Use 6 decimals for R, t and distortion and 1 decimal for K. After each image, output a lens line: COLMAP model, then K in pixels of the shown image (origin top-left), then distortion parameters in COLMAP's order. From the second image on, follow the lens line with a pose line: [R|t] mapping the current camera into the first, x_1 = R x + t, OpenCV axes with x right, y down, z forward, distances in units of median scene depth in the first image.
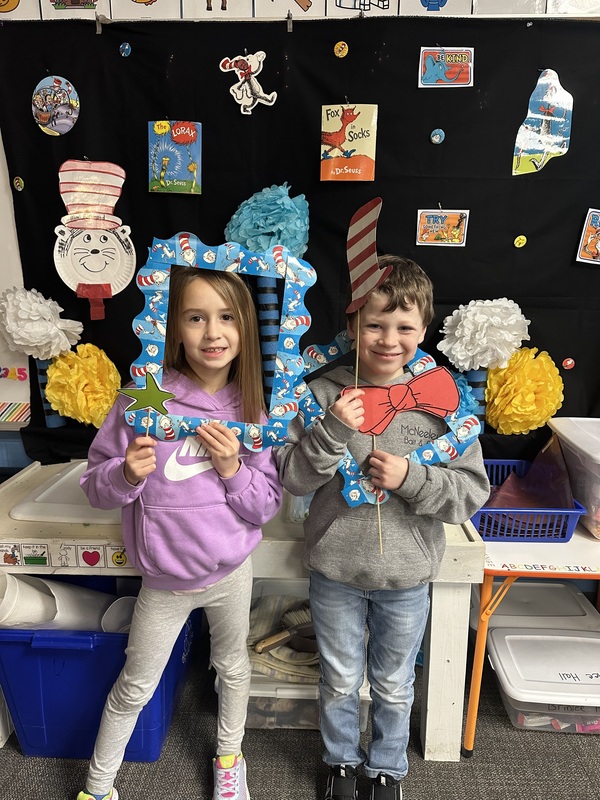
lens RADIAL K [[574.3, 0, 299.0], [0, 574.3, 405.5], [0, 0, 1]] dist [0.018713, -0.033748]
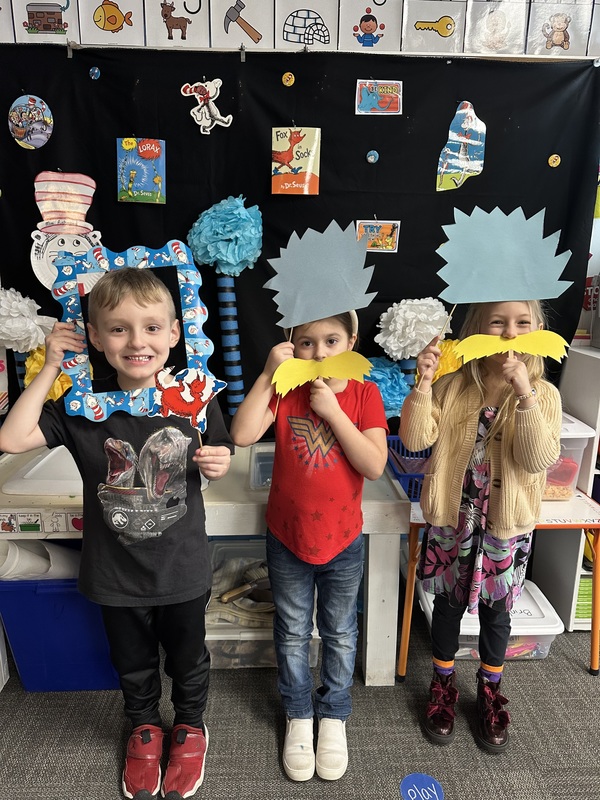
lens RADIAL K [[574.3, 0, 294.7], [0, 574.3, 406.8], [0, 0, 1]] dist [0.018713, -0.033748]
pose [[0.997008, -0.013891, 0.076045, -0.010024], [0.012258, 0.999685, 0.021903, 0.006838], [-0.076325, -0.020906, 0.996864, -0.149910]]
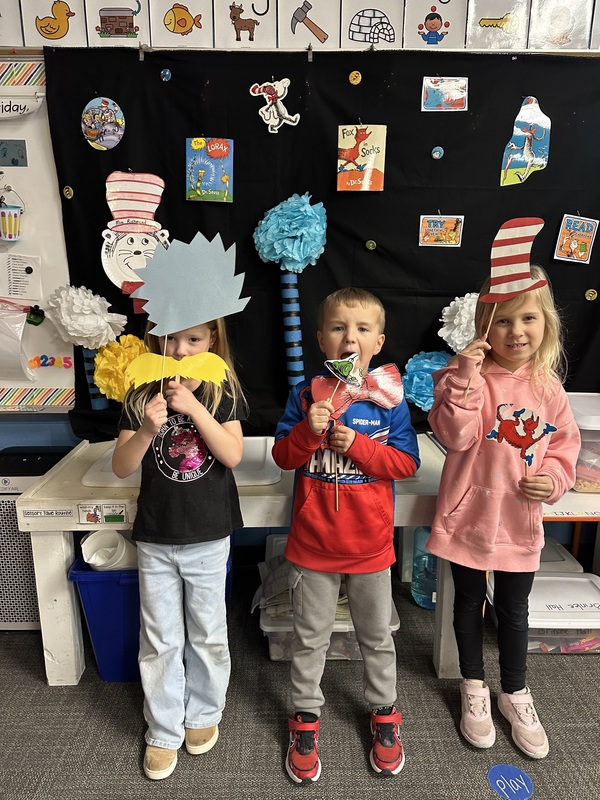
lens RADIAL K [[574.3, 0, 292.7], [0, 574.3, 402.5], [0, 0, 1]] dist [0.018713, -0.033748]
pose [[0.998555, -0.017993, 0.050644, -0.119033], [0.017426, 0.999781, 0.011623, 0.019647], [-0.050842, -0.010724, 0.998649, -0.154452]]
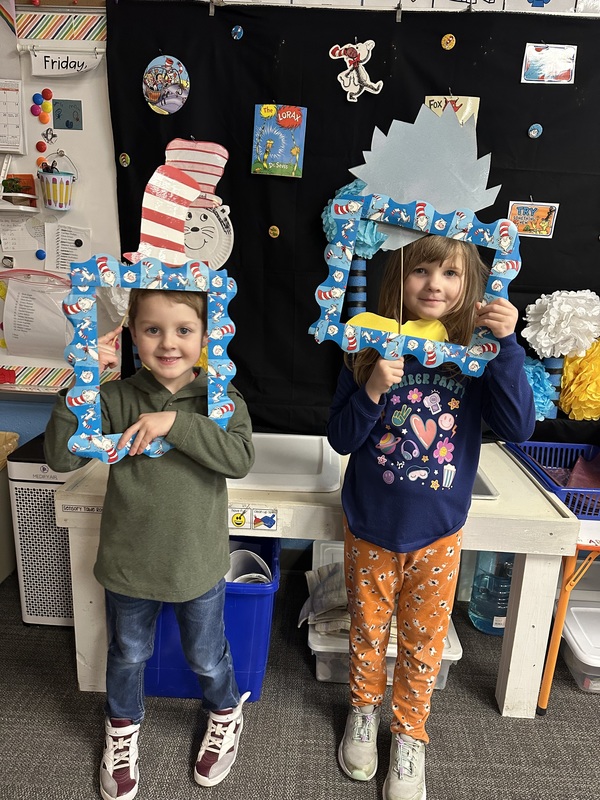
lens RADIAL K [[574.3, 0, 297.8], [0, 574.3, 404.2], [0, 0, 1]] dist [0.018713, -0.033748]
pose [[0.999258, 0.038316, 0.003993, -0.170019], [-0.038441, 0.998516, 0.038571, 0.001191], [-0.002509, -0.038696, 0.999248, -0.053911]]
